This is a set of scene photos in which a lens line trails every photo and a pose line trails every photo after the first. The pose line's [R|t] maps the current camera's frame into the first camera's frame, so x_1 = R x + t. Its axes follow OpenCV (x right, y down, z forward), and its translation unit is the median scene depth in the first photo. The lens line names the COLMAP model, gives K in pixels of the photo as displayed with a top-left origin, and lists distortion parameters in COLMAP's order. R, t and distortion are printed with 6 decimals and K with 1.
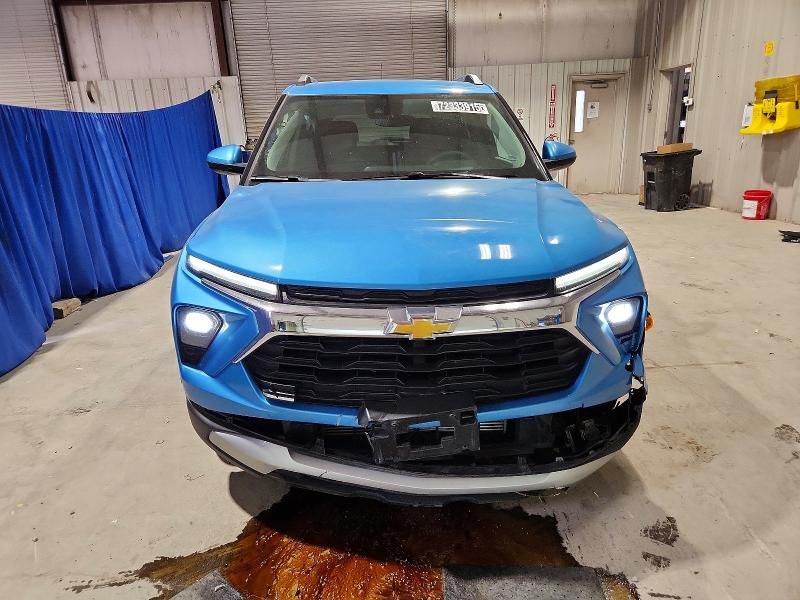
lens RADIAL K [[523.0, 0, 400.0], [0, 523.0, 300.0], [0, 0, 1]] dist [0.019224, -0.001097]
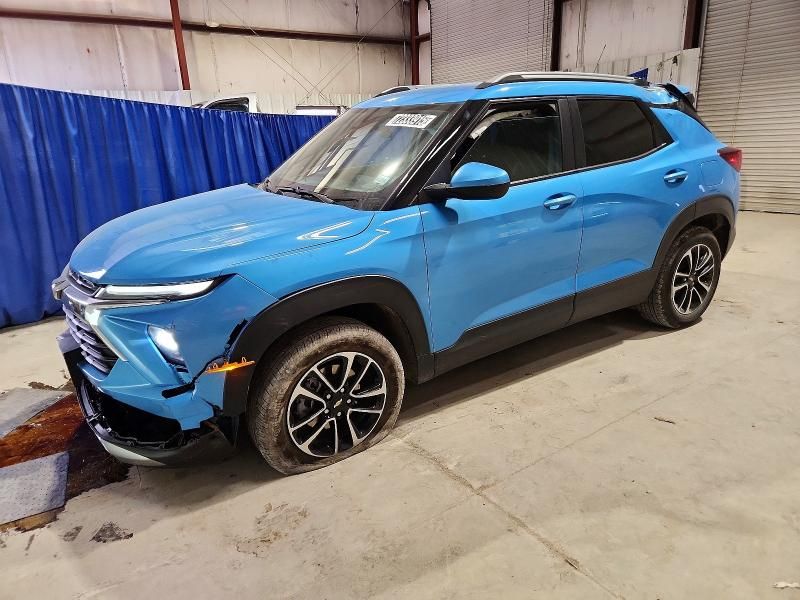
lens RADIAL K [[523.0, 0, 400.0], [0, 523.0, 300.0], [0, 0, 1]] dist [0.019224, -0.001097]
pose [[0.523420, 0.272150, -0.807444, 1.103546], [-0.230375, 0.957529, 0.173397, -0.257798], [0.820341, 0.095255, 0.563886, 0.571916]]
